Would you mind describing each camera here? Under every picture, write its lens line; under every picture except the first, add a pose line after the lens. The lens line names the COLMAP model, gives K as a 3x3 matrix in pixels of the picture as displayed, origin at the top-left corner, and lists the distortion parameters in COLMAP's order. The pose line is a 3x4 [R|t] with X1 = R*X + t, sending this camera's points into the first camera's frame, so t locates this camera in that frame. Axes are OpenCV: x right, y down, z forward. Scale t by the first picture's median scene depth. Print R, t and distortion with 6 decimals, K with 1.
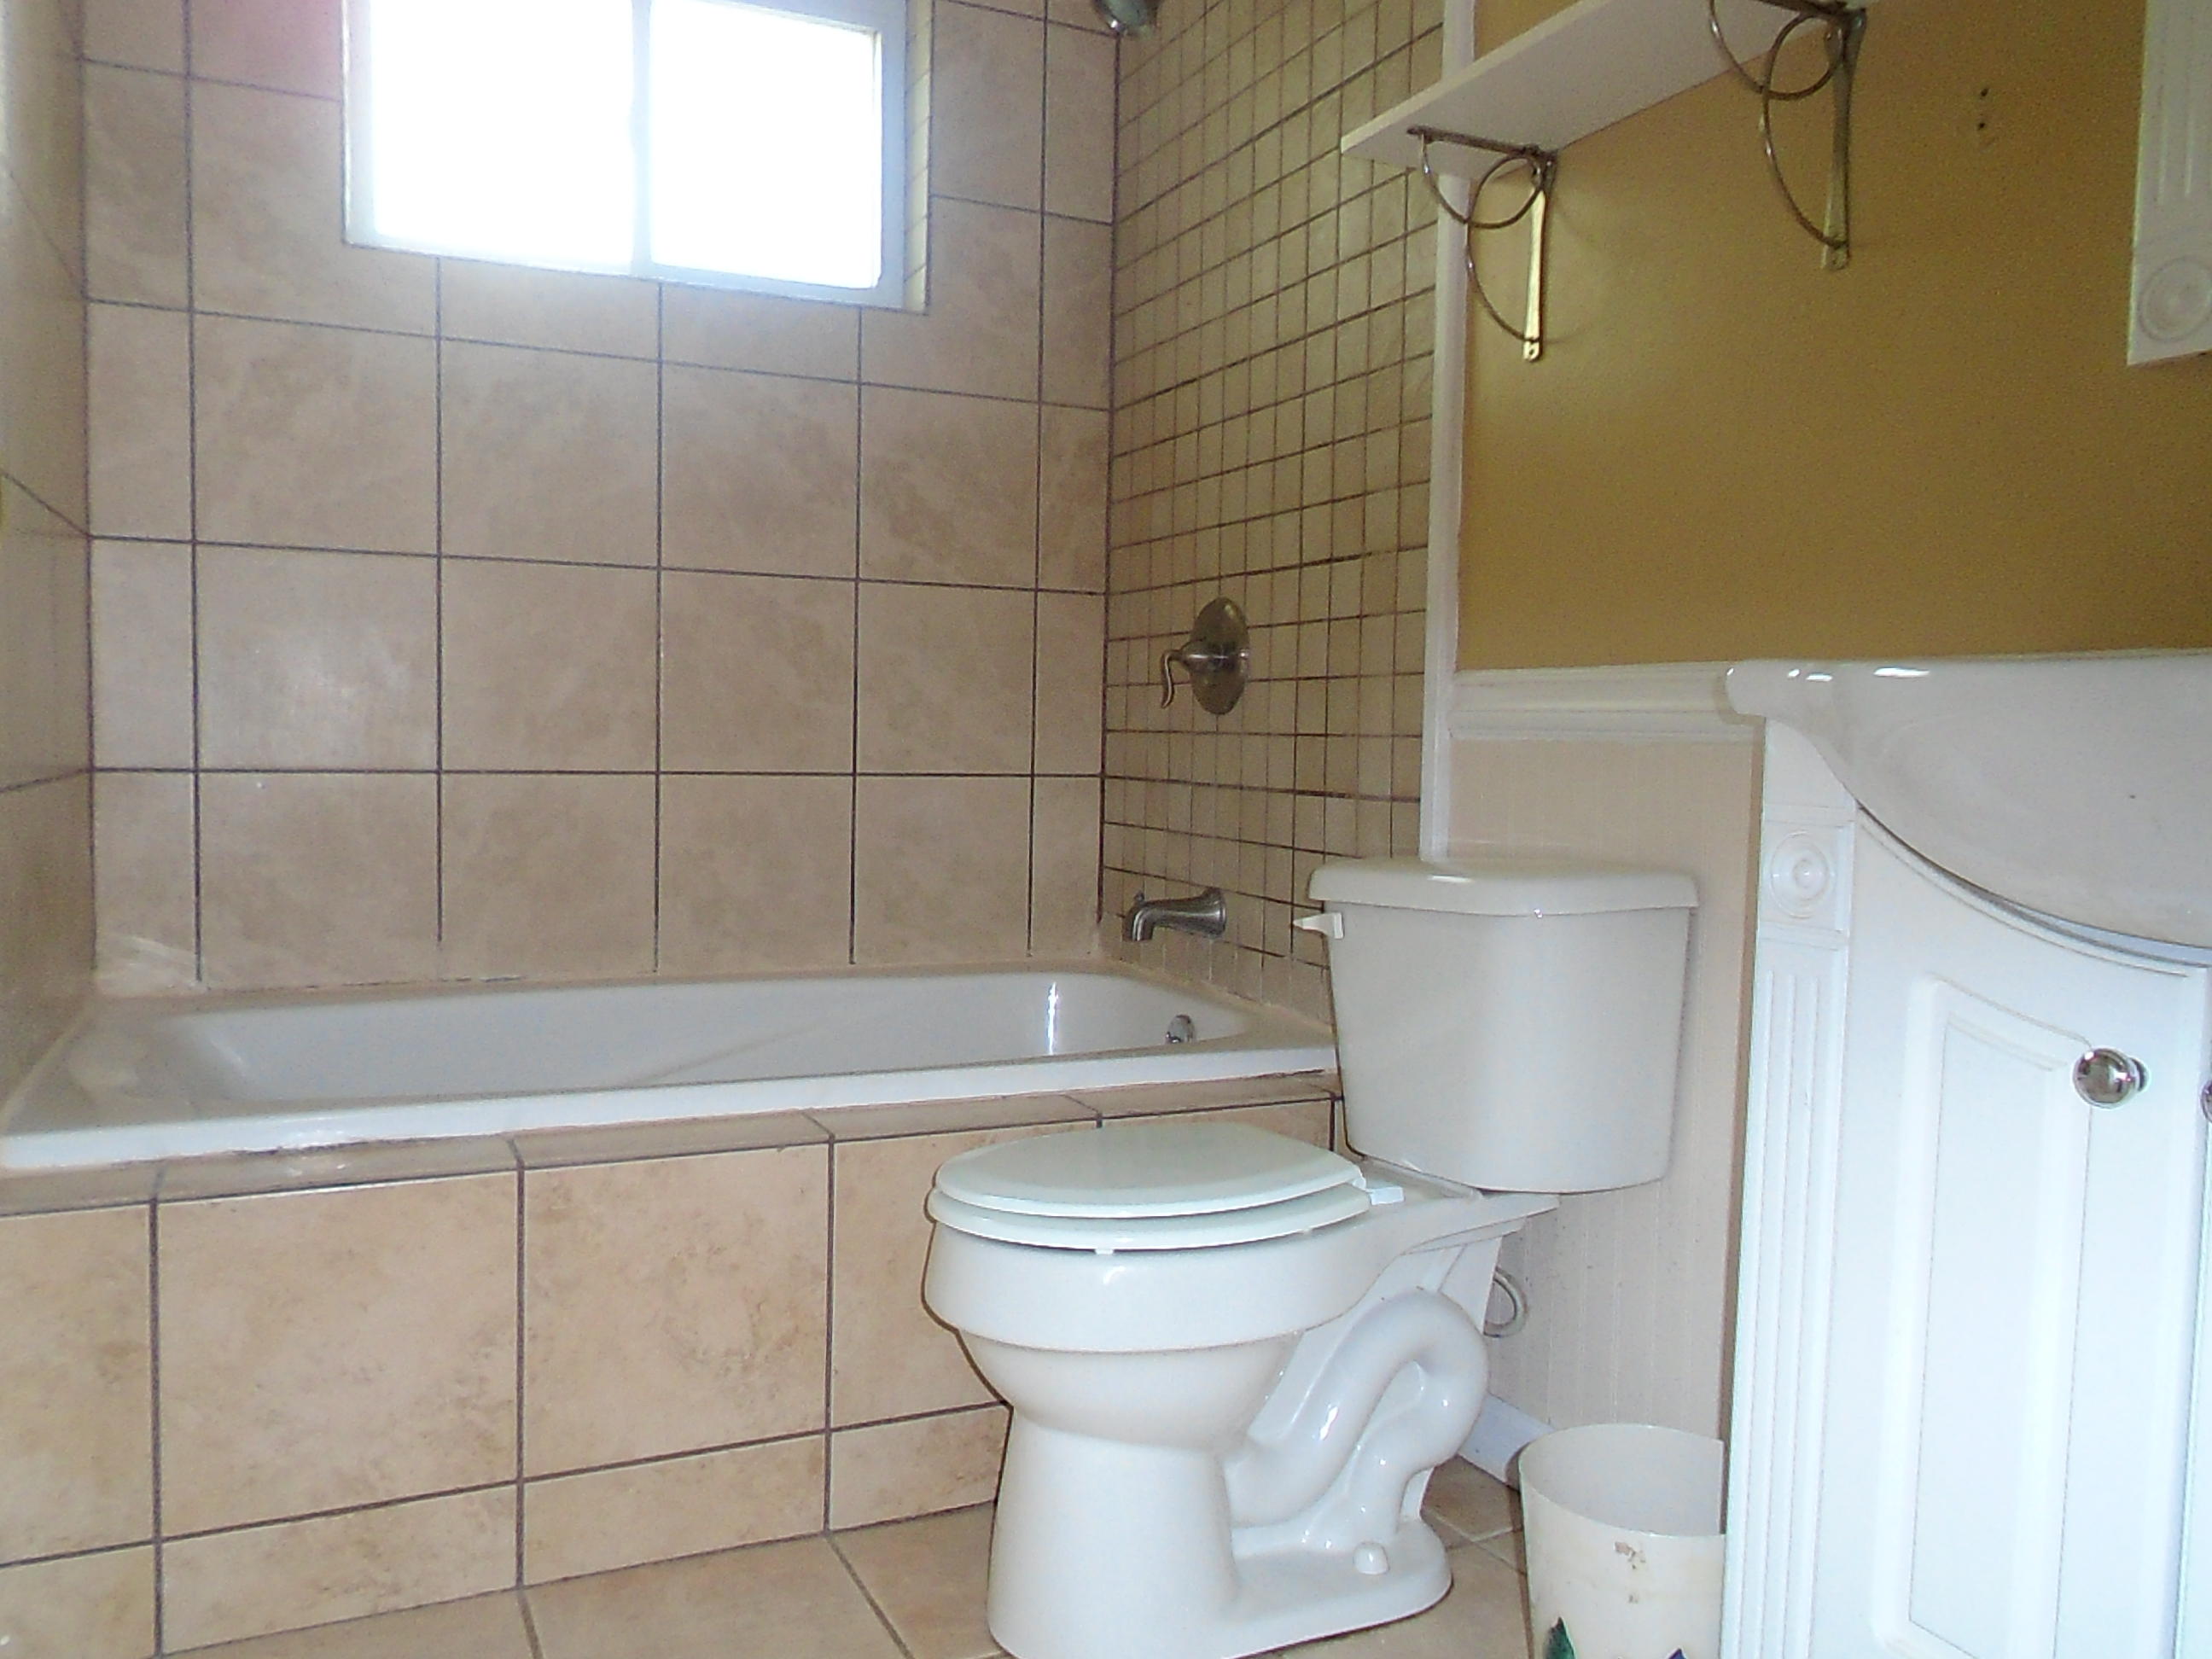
lens RADIAL K [[1704.9, 0, 1111.6], [0, 1704.9, 828.1], [0, 0, 1]] dist [-0.001752, 0.003013]
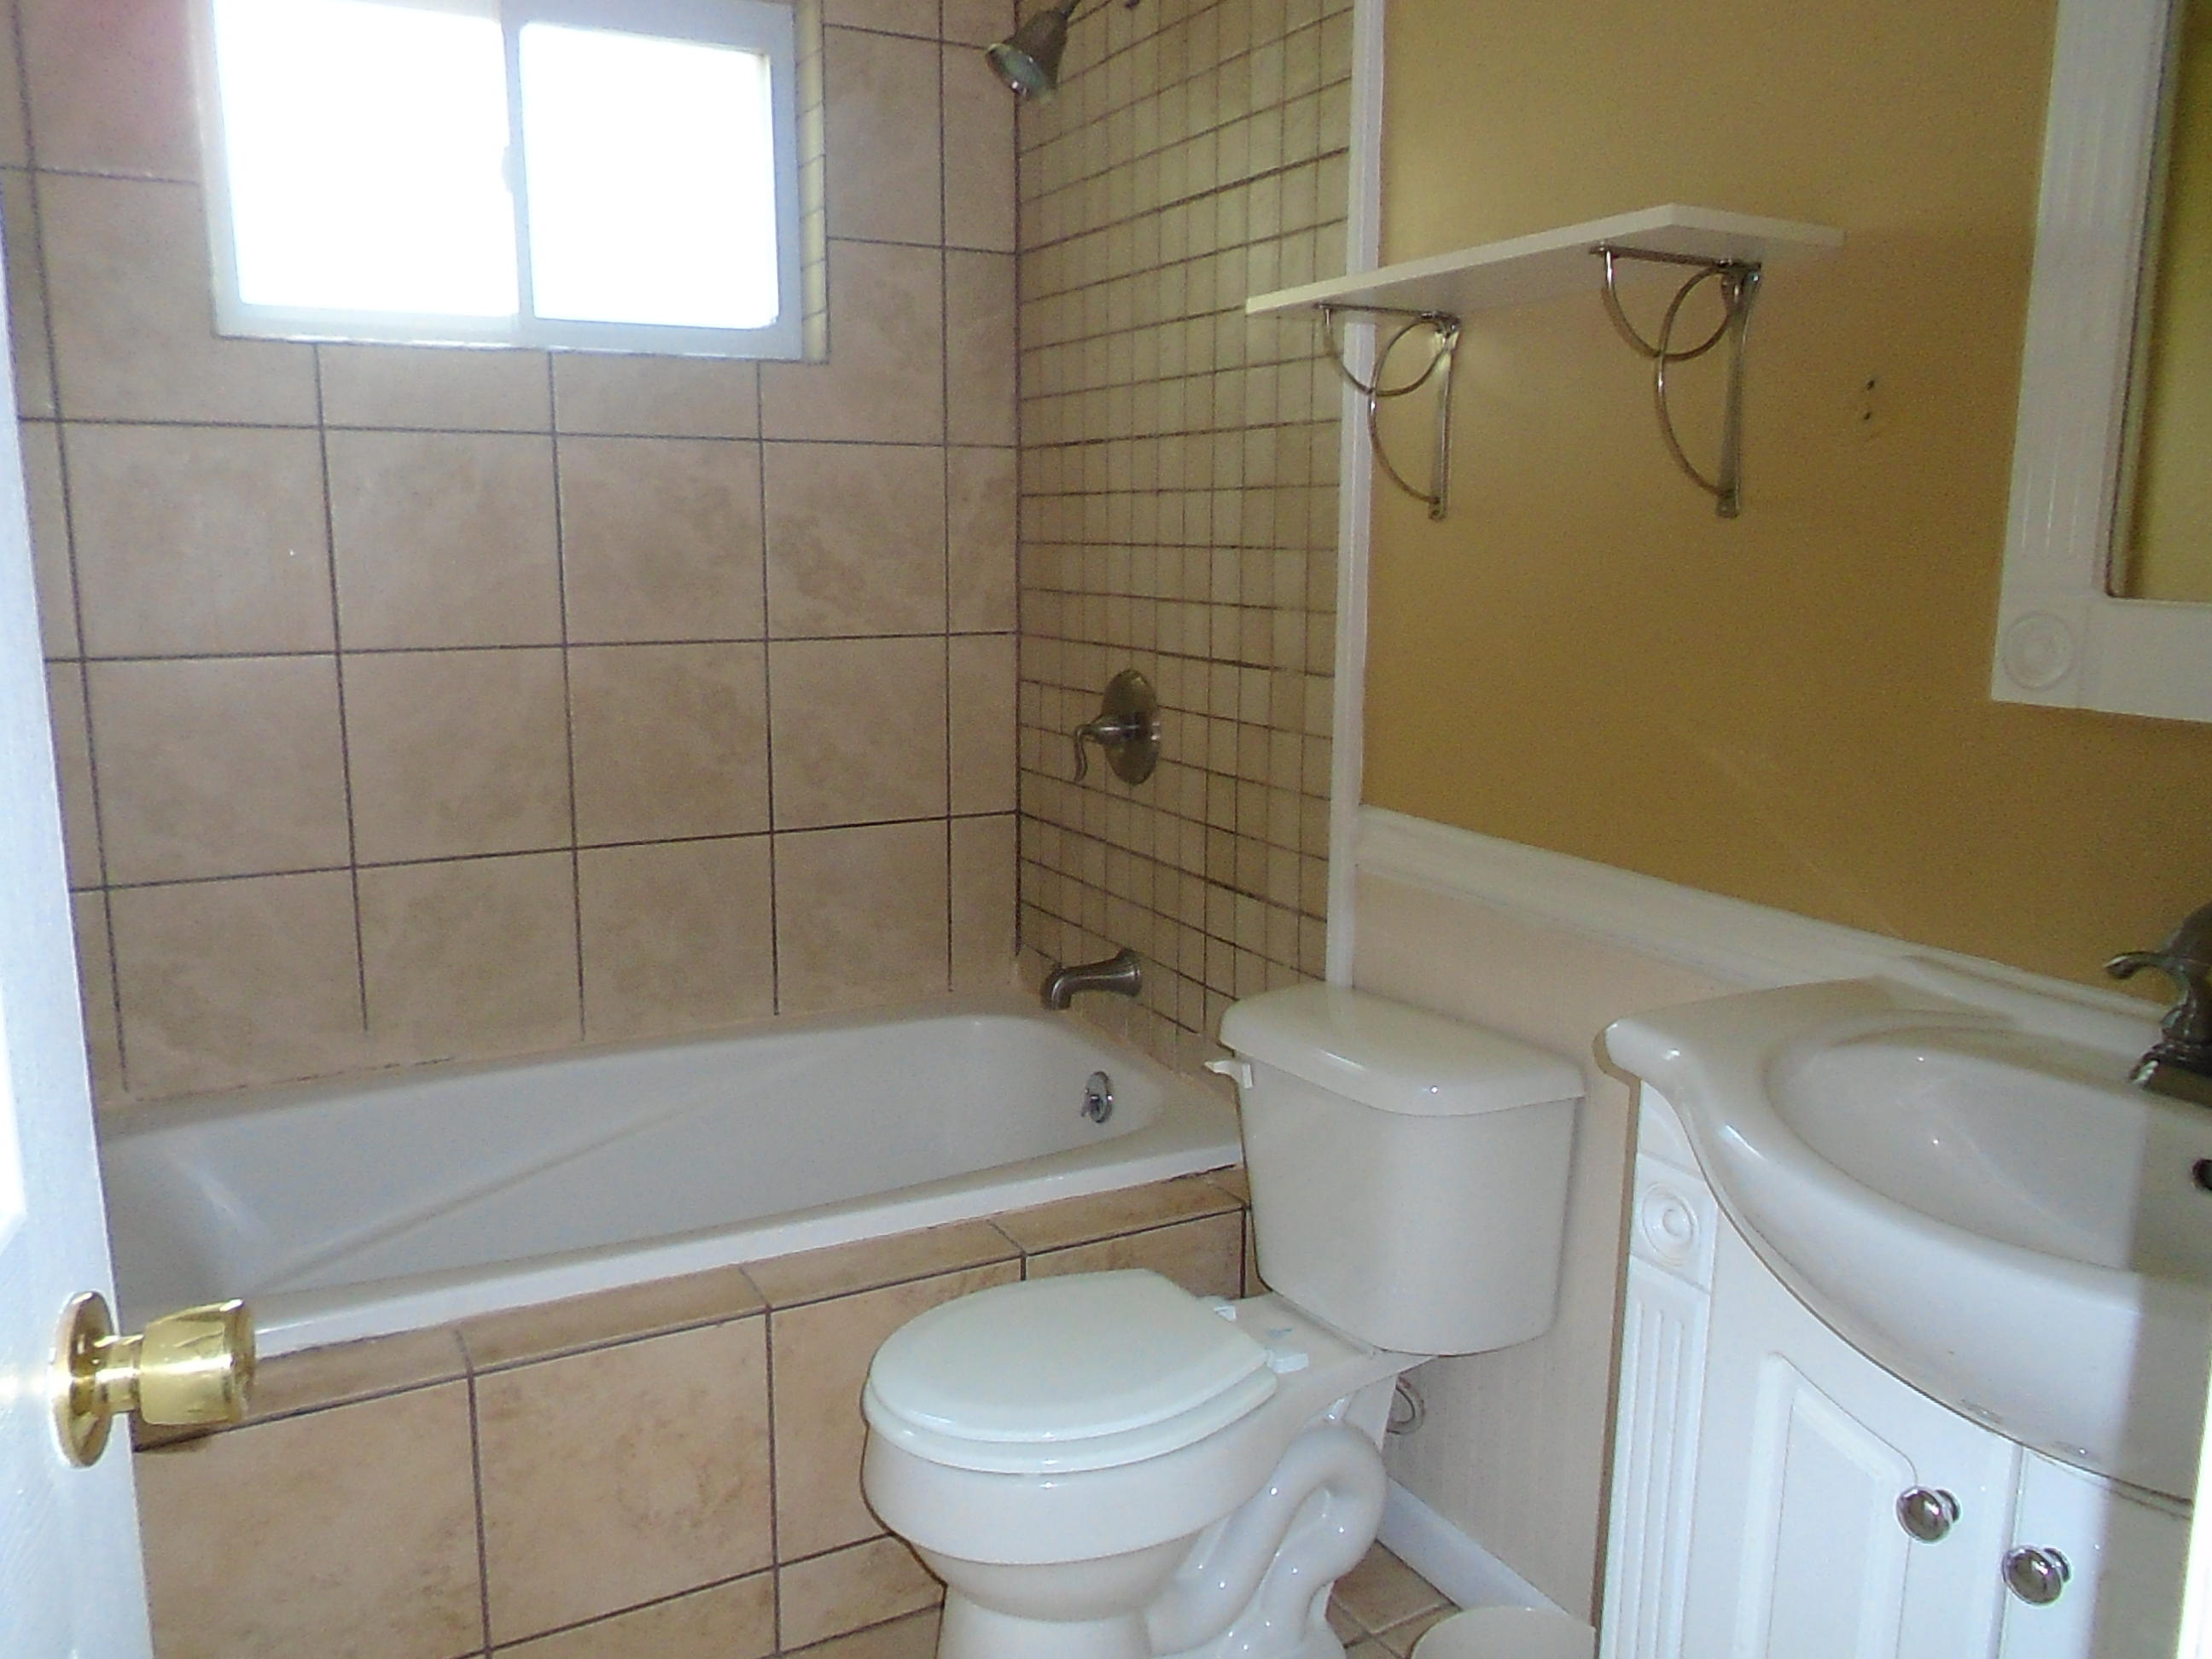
lens RADIAL K [[1704.9, 0, 1110.0], [0, 1704.9, 845.7], [0, 0, 1]] dist [-0.001752, 0.003013]
pose [[0.998728, -0.021954, 0.045401, 0.003716], [0.016200, 0.992223, 0.123417, -0.181014], [-0.047758, -0.122524, 0.991316, -0.011858]]
